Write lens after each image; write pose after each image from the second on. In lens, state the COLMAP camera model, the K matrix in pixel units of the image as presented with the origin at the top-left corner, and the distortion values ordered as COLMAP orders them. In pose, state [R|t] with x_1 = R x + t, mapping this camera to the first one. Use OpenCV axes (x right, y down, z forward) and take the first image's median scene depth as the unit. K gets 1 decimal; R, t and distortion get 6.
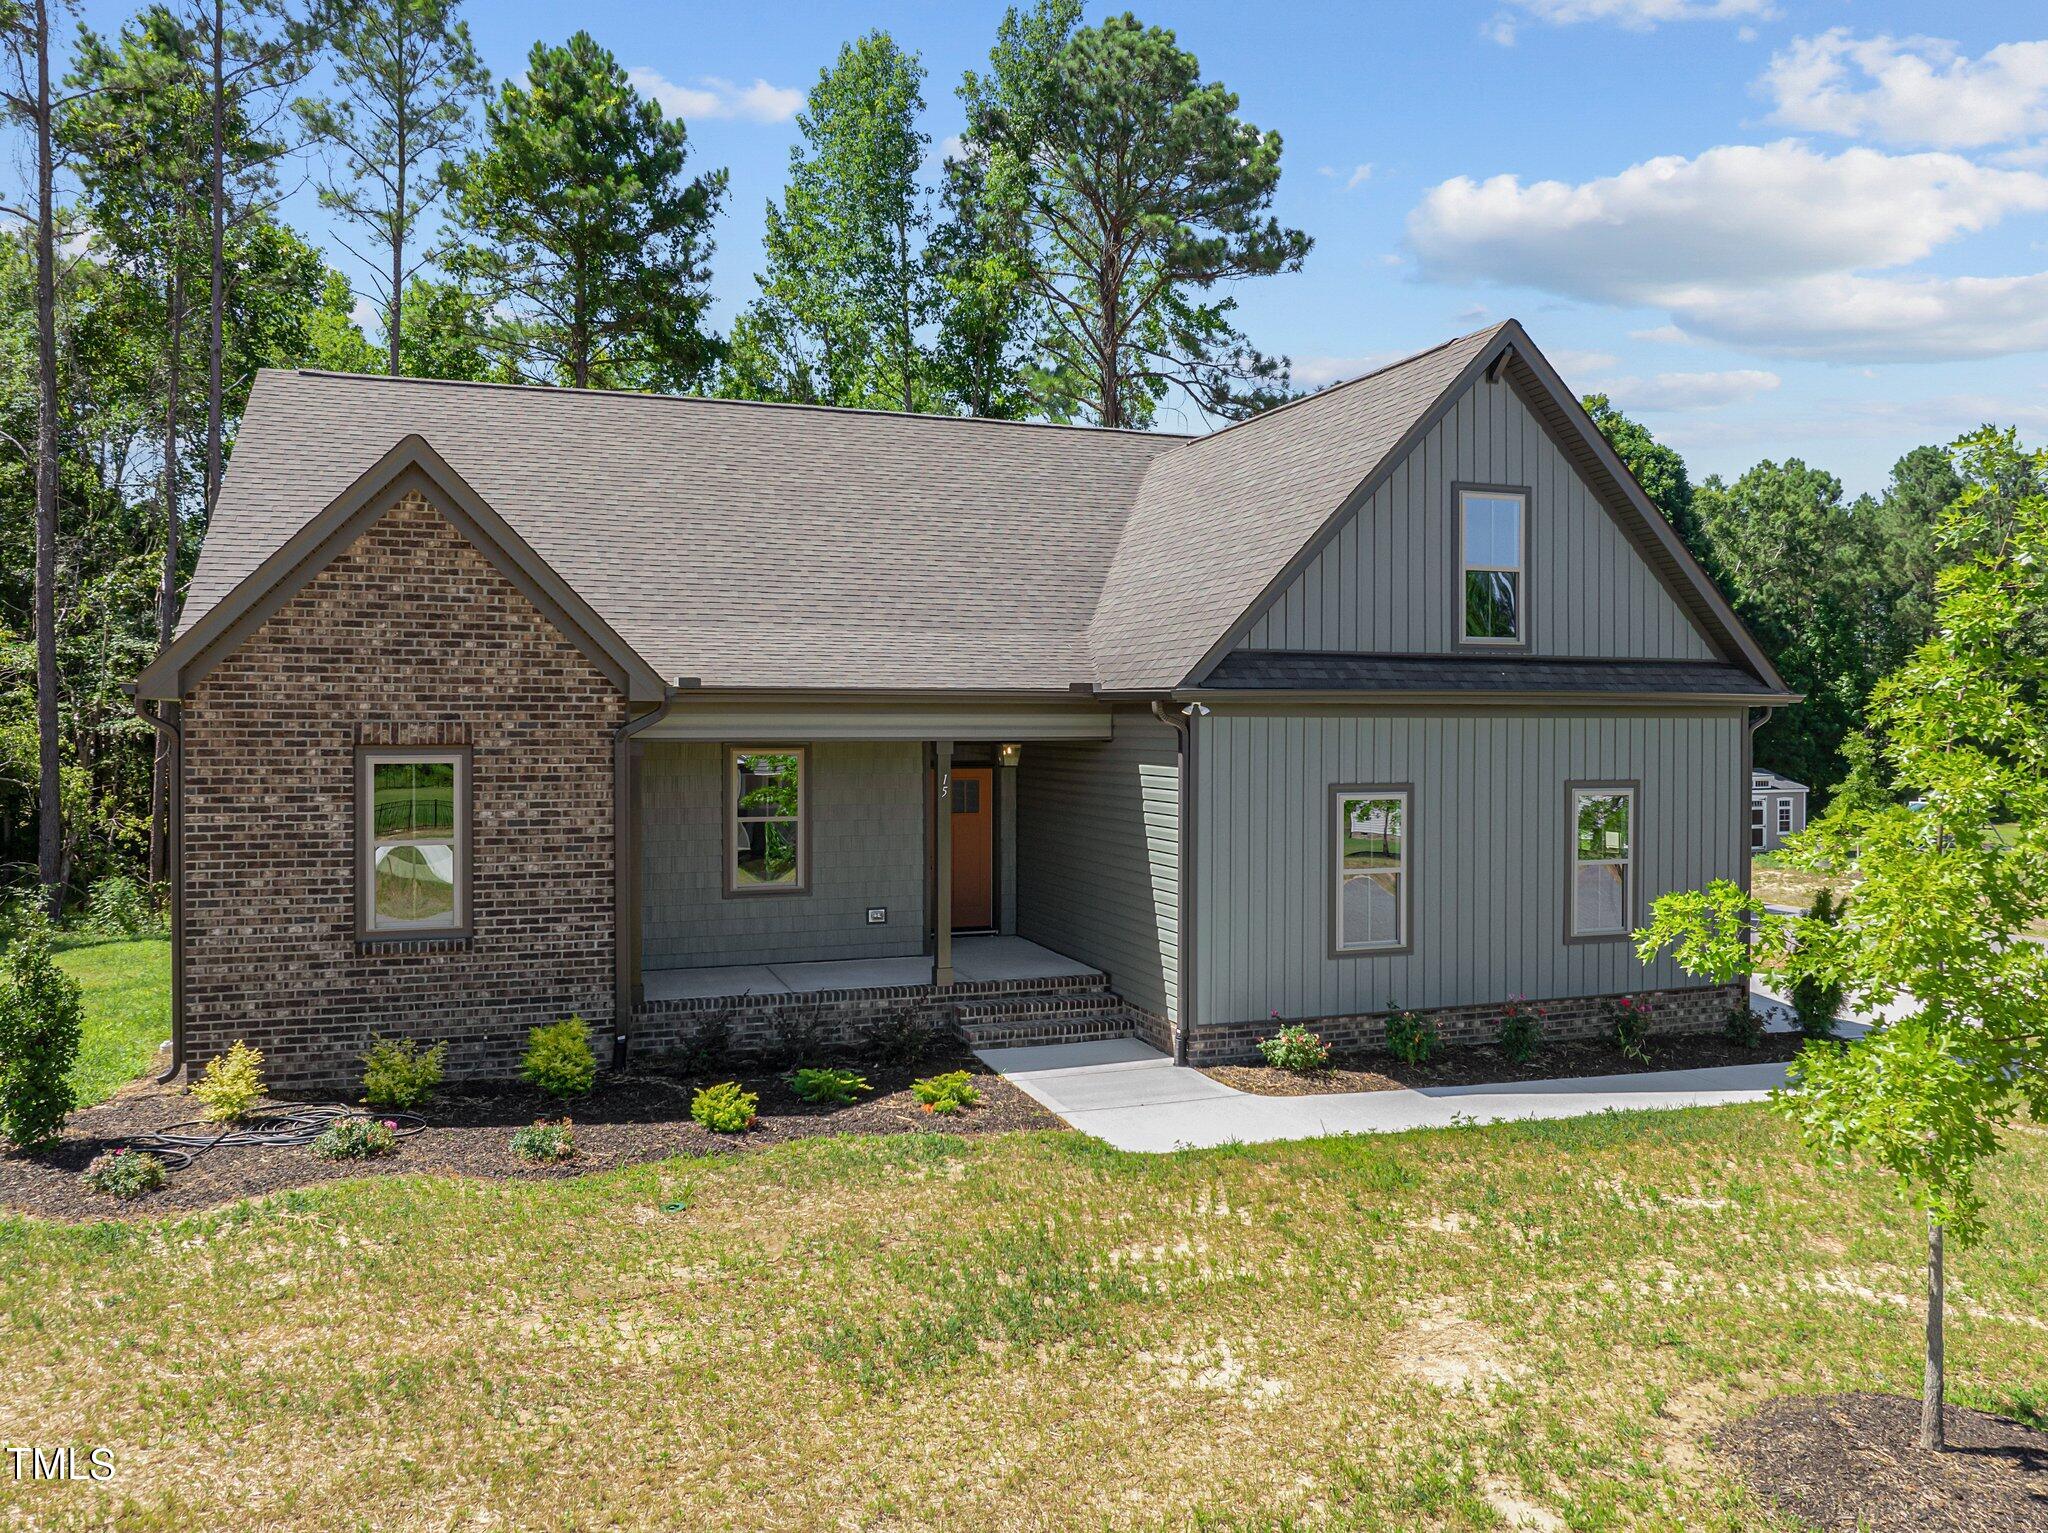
lens RADIAL K [[1439.1, 0, 979.0], [0, 1439.1, 730.6], [0, 0, 1]] dist [-0.020395, 0.008125]
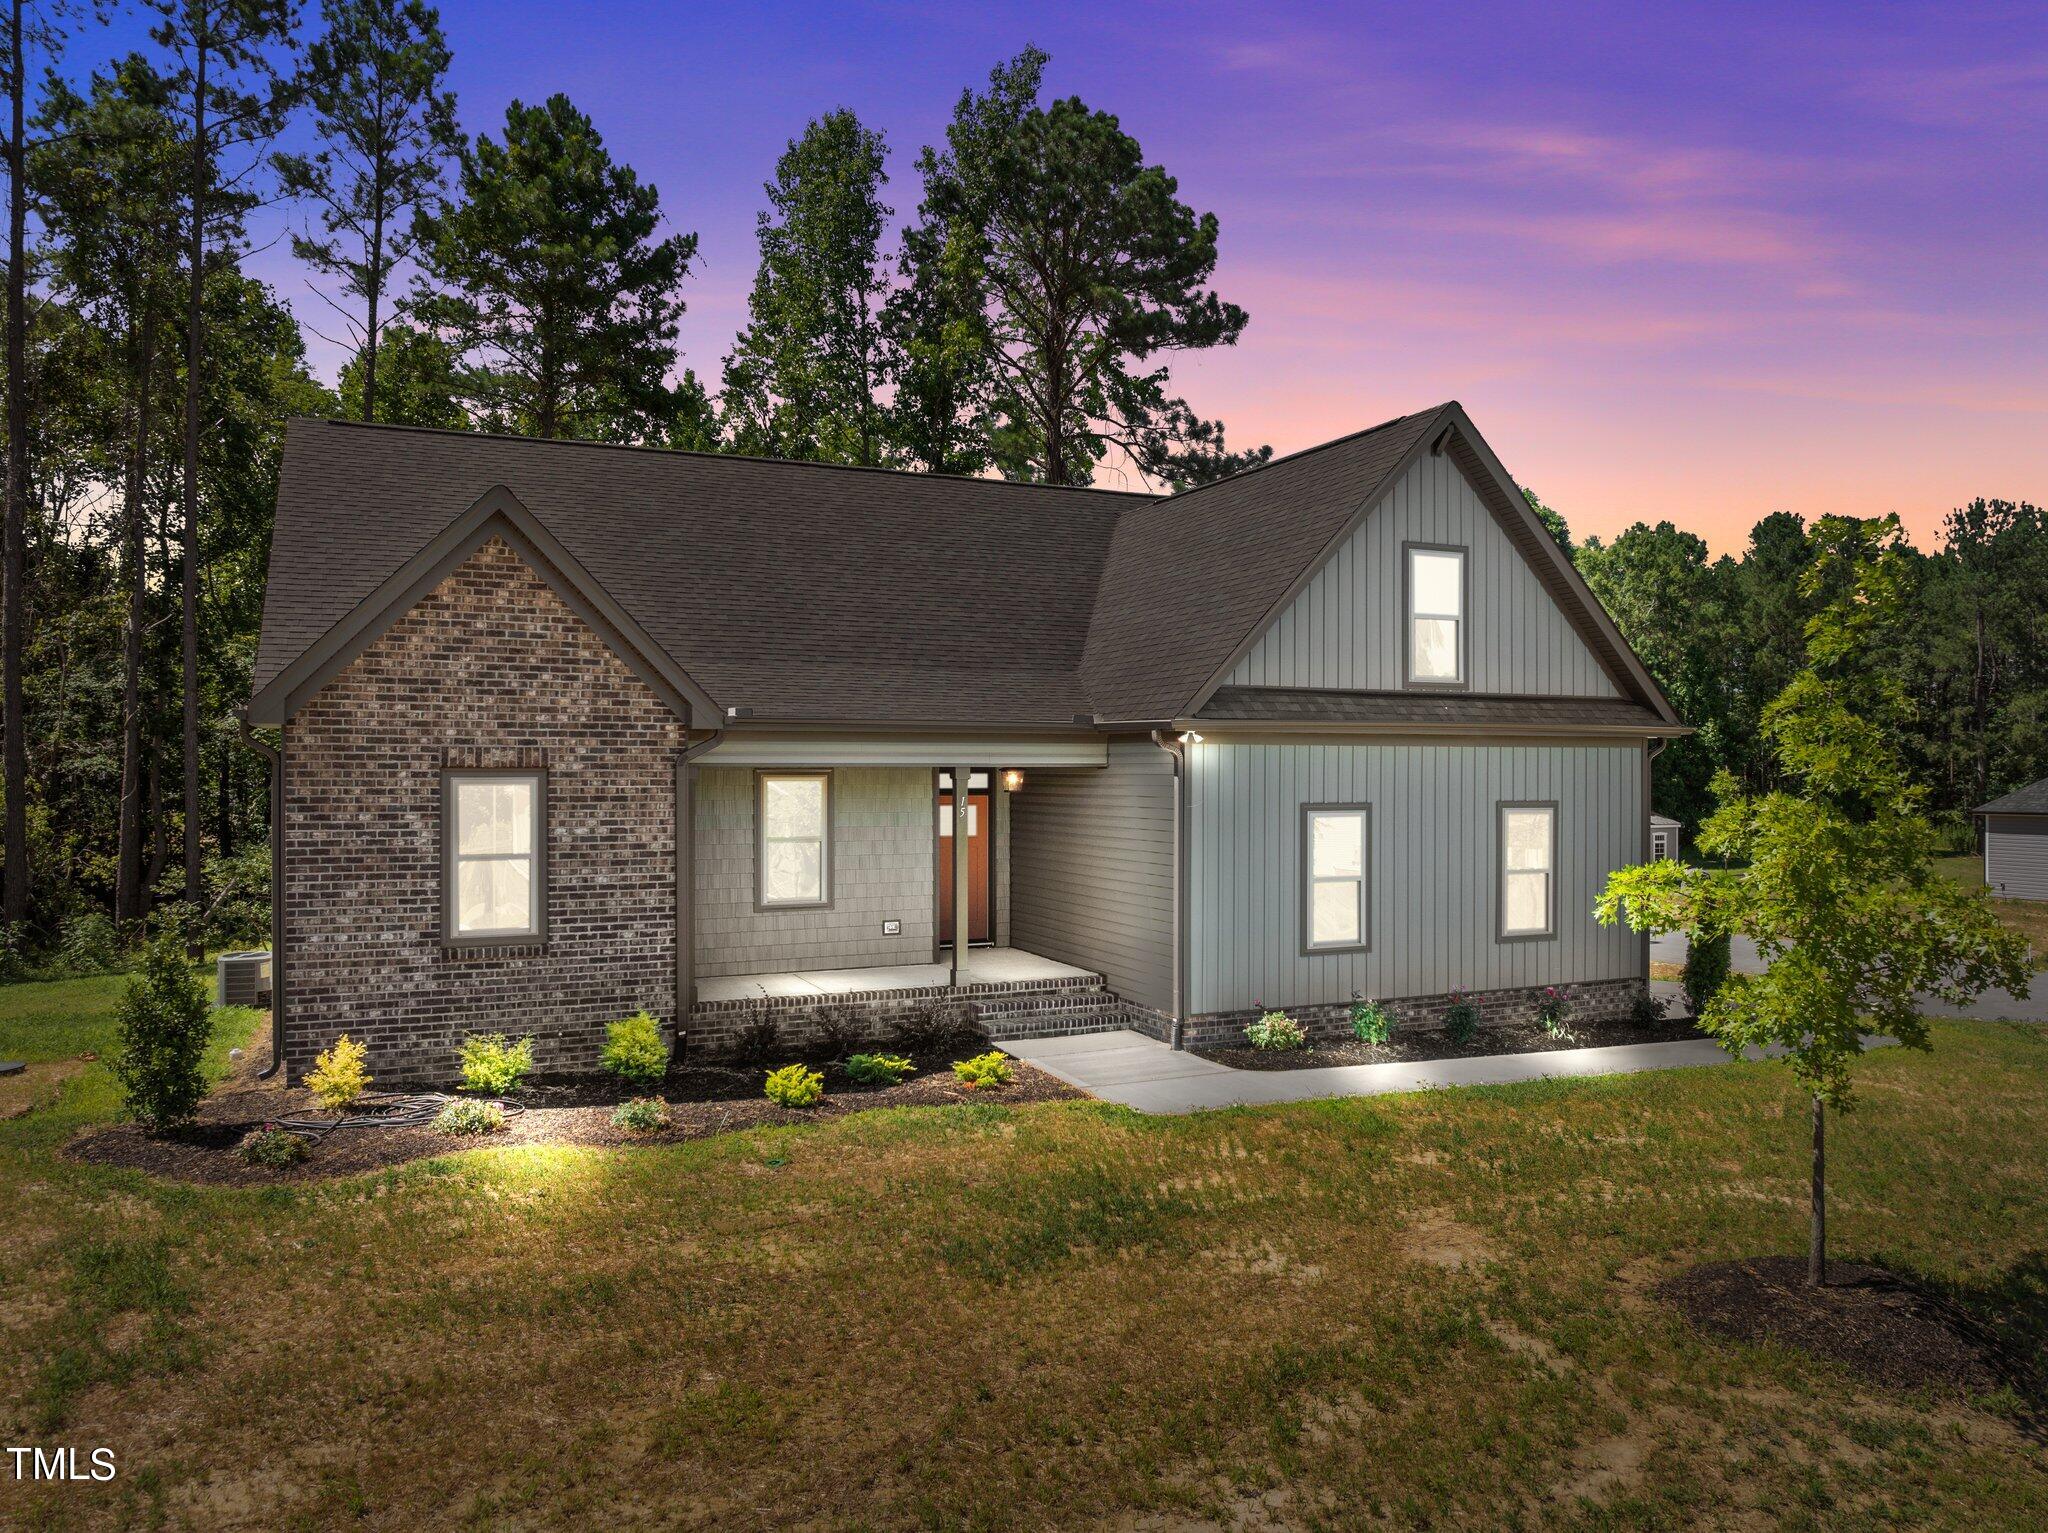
lens RADIAL K [[1418.9, 0, 1024.0], [0, 1418.9, 766.5], [0, 0, 1]] dist [0.000478, -0.028215]
pose [[0.995336, -0.001064, 0.096465, -0.091822], [0.001869, 0.999964, -0.008256, 0.017953], [-0.096452, 0.008398, 0.995302, -0.114348]]
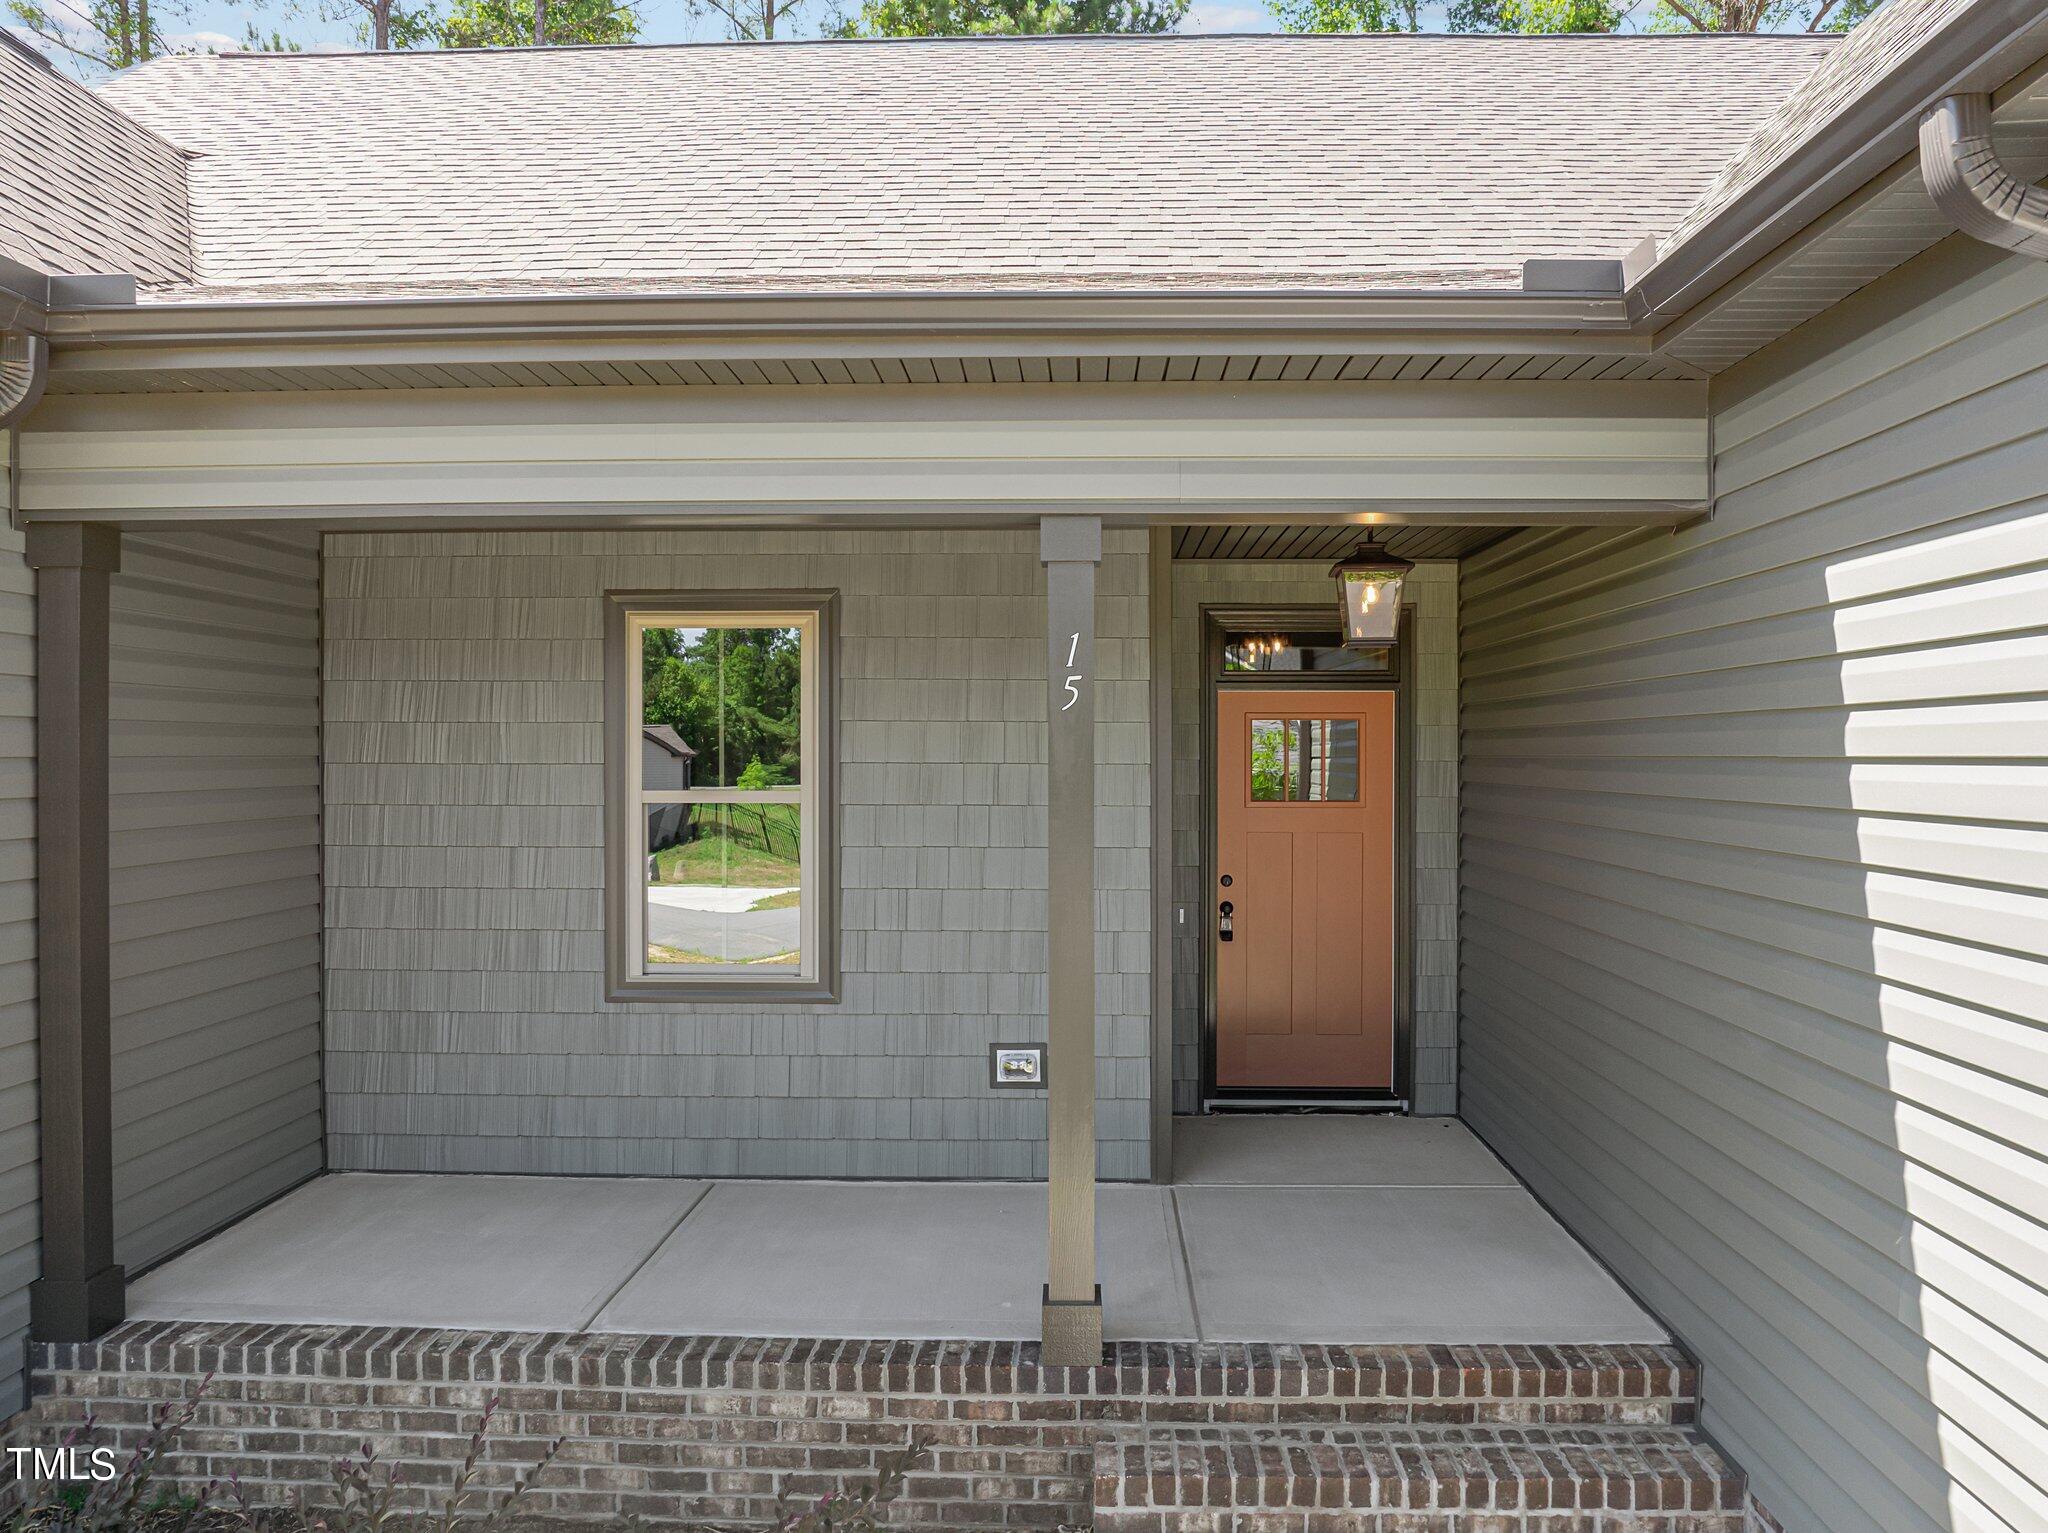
lens RADIAL K [[1520.1, 0, 1024.0], [0, 1520.1, 766.5], [0, 0, 1]] dist [-0.037897, -0.000430]
pose [[0.936614, 0.004905, -0.350329, 0.081566], [-0.002686, 0.999973, 0.006819, 0.061601], [0.350353, -0.005446, 0.936602, 0.793080]]
